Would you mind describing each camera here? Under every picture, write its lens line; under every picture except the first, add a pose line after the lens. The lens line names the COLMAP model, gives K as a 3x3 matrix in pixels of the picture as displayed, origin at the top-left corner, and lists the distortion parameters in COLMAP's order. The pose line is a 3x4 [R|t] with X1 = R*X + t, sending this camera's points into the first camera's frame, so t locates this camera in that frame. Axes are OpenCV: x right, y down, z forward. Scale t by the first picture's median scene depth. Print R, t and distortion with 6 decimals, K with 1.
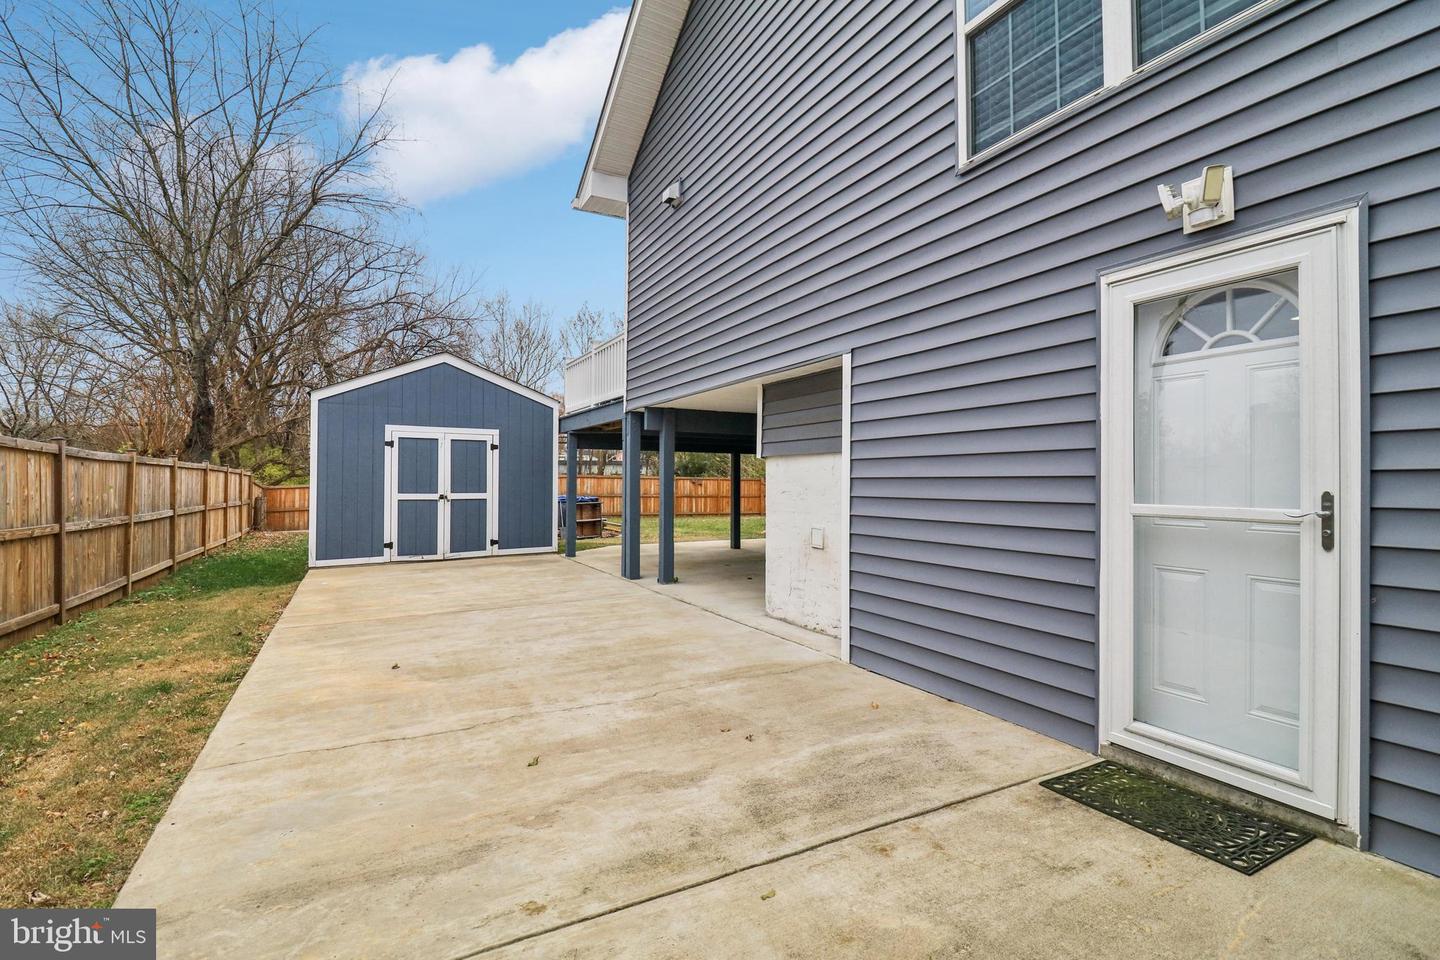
lens RADIAL K [[677.4, 0, 716.4], [0, 677.4, 489.7], [0, 0, 1]] dist [-0.013334, -0.000841]
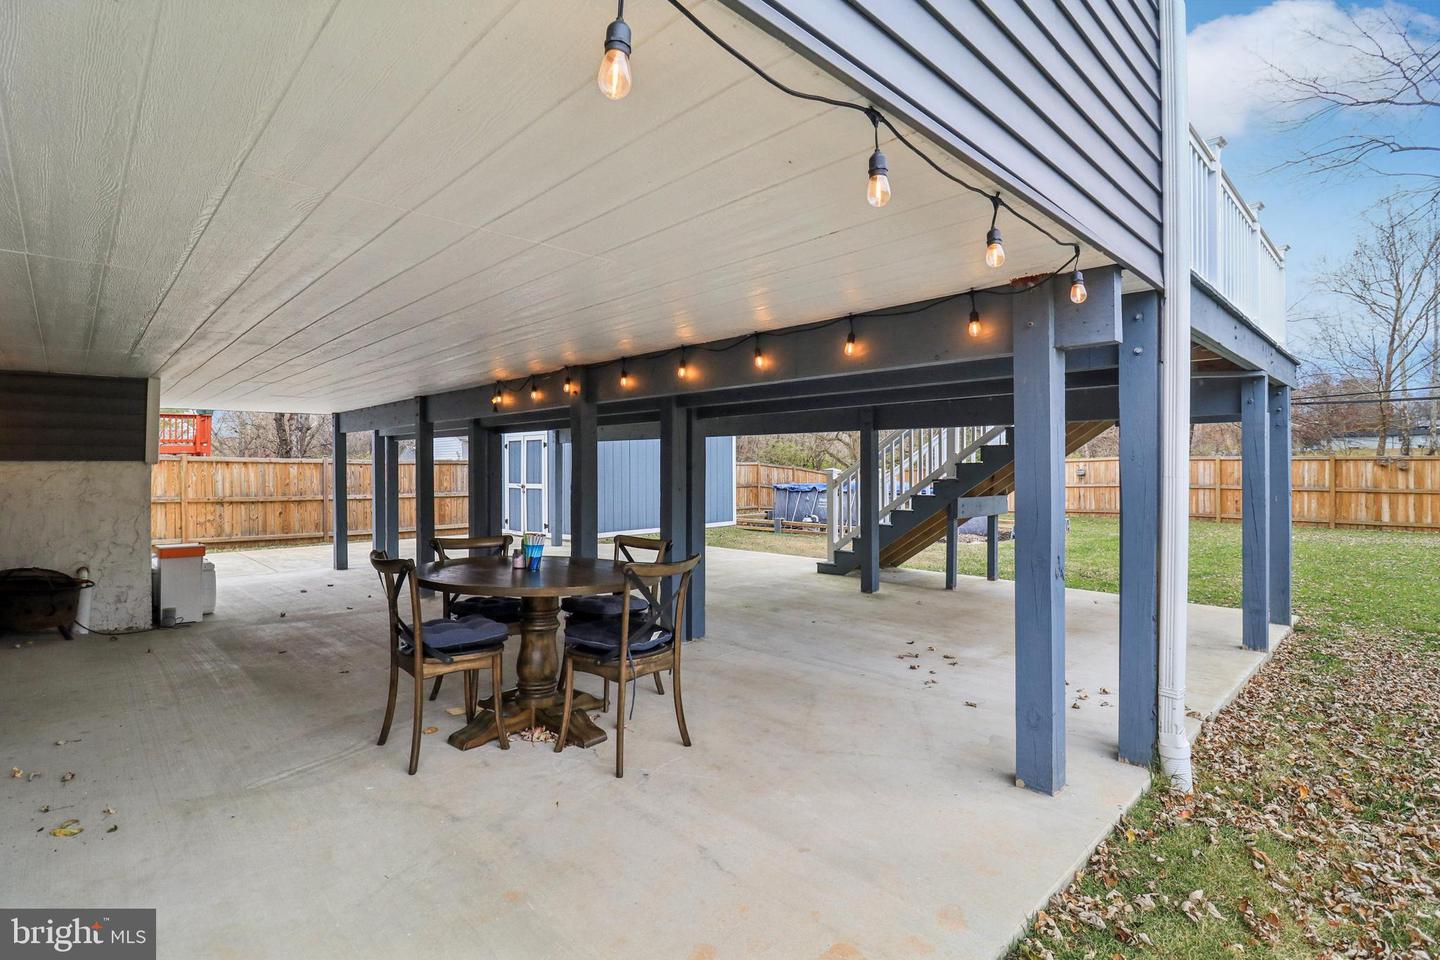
lens RADIAL K [[678.0, 0, 715.4], [0, 678.0, 455.9], [0, 0, 1]] dist [-0.002287, -0.000624]
pose [[0.281728, -0.005670, -0.959477, 0.649264], [-0.003163, 0.999972, -0.006838, -0.027160], [0.959489, 0.004961, 0.281702, 0.703188]]
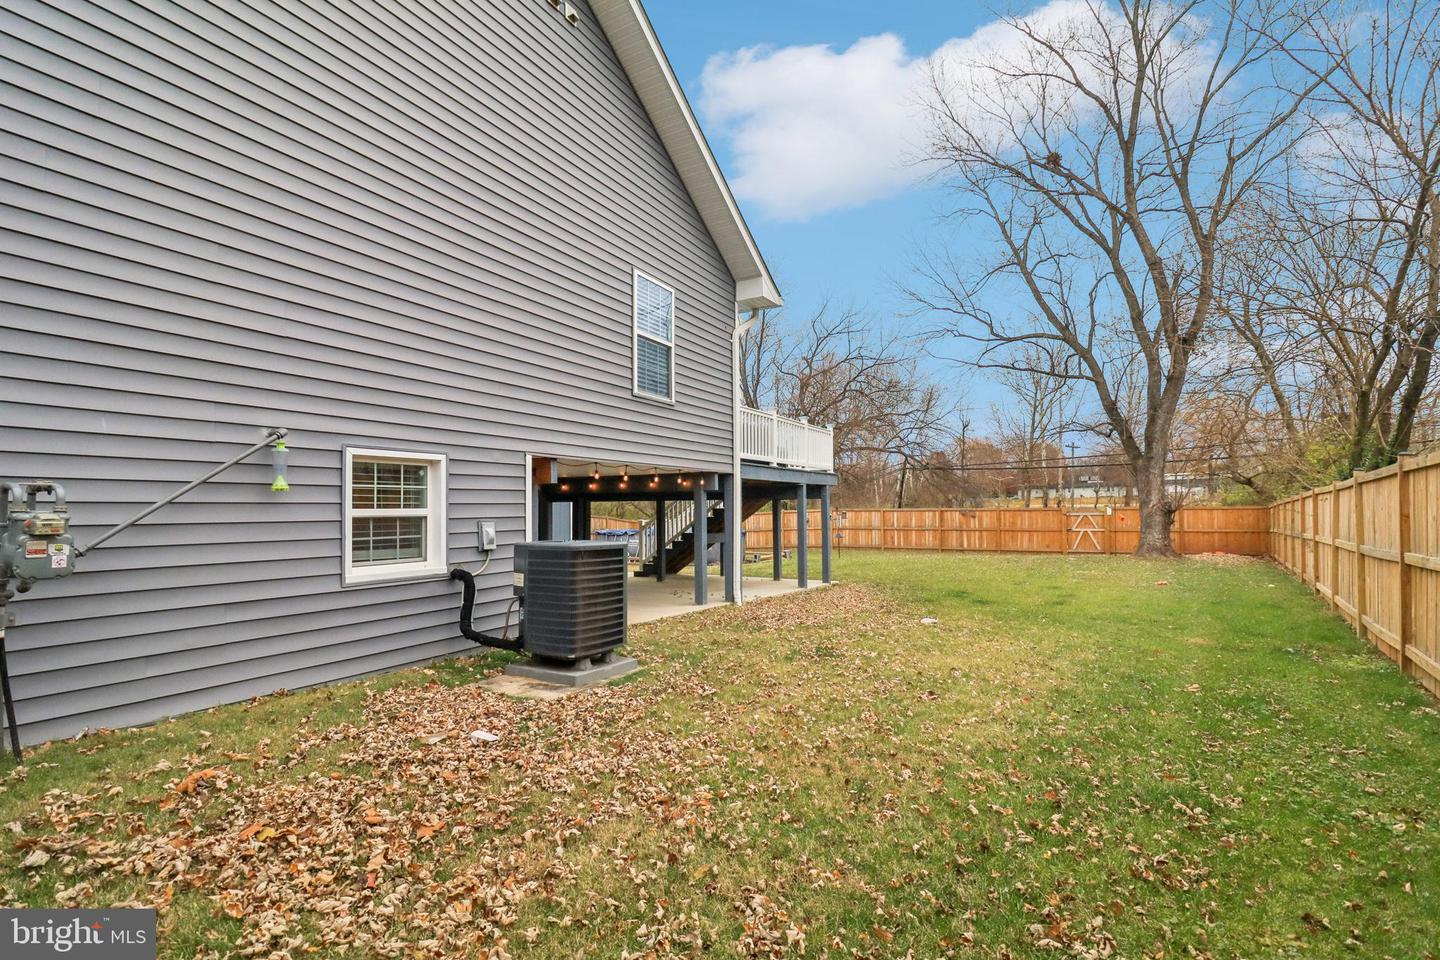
lens RADIAL K [[677.4, 0, 716.4], [0, 677.4, 489.7], [0, 0, 1]] dist [-0.013334, -0.000841]
pose [[0.547889, -0.023392, -0.836224, 1.057788], [0.000887, 0.999625, -0.027381, -0.038004], [0.836550, 0.014260, 0.547705, 0.487098]]
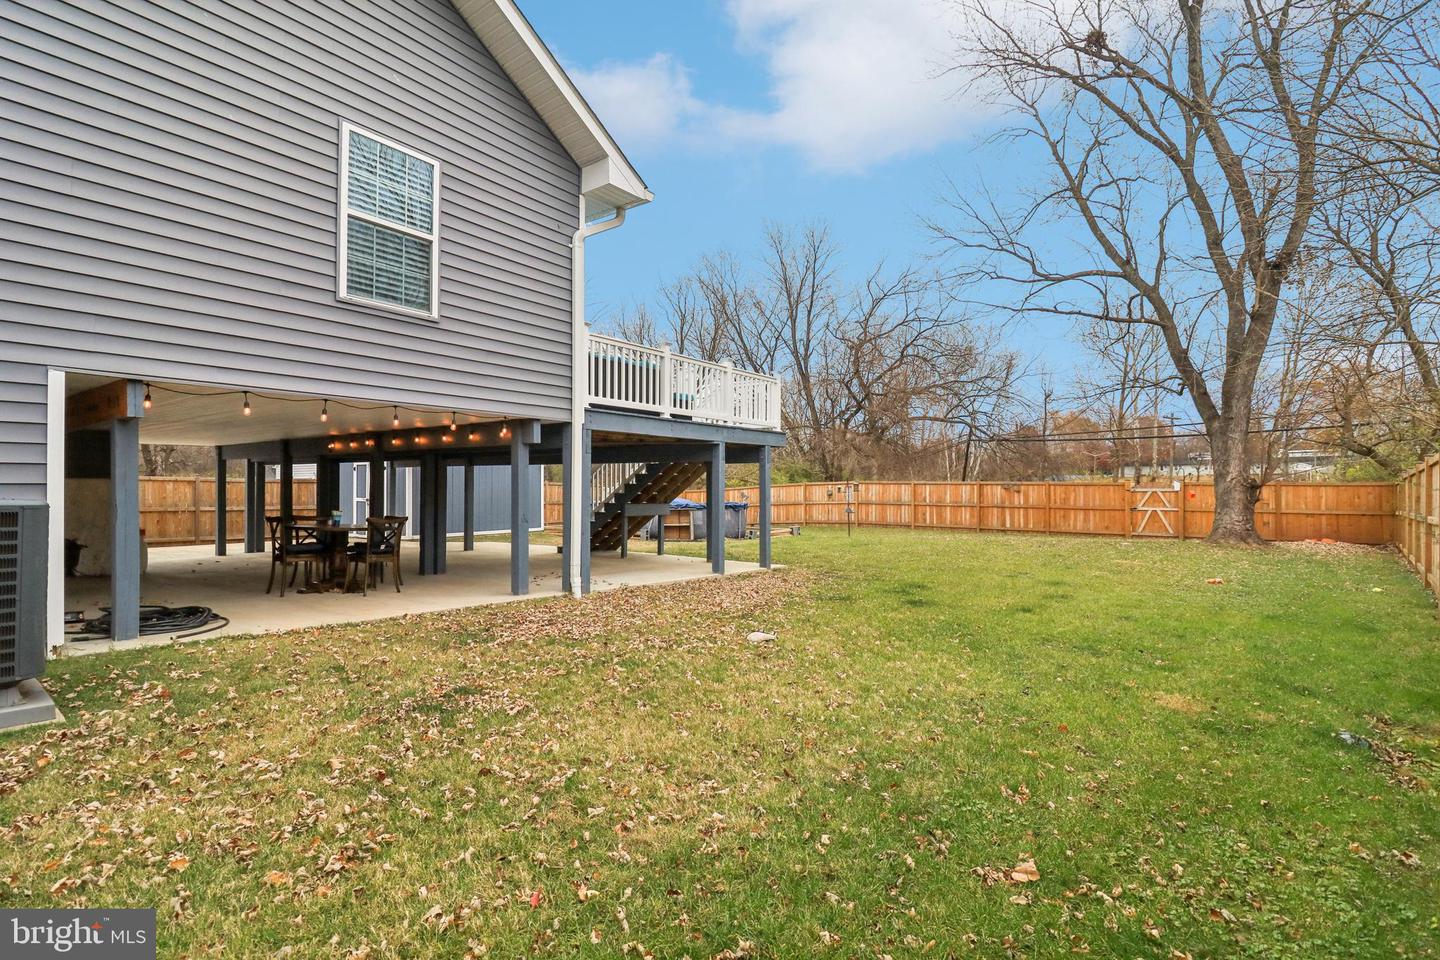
lens RADIAL K [[671.1, 0, 714.9], [0, 671.1, 473.3], [0, 0, 1]] dist [-0.001910, -0.010702]
pose [[0.437891, -0.007817, -0.898994, 1.004534], [-0.010831, 0.999844, -0.013970, -0.028348], [0.898963, 0.015855, 0.437737, 0.743308]]
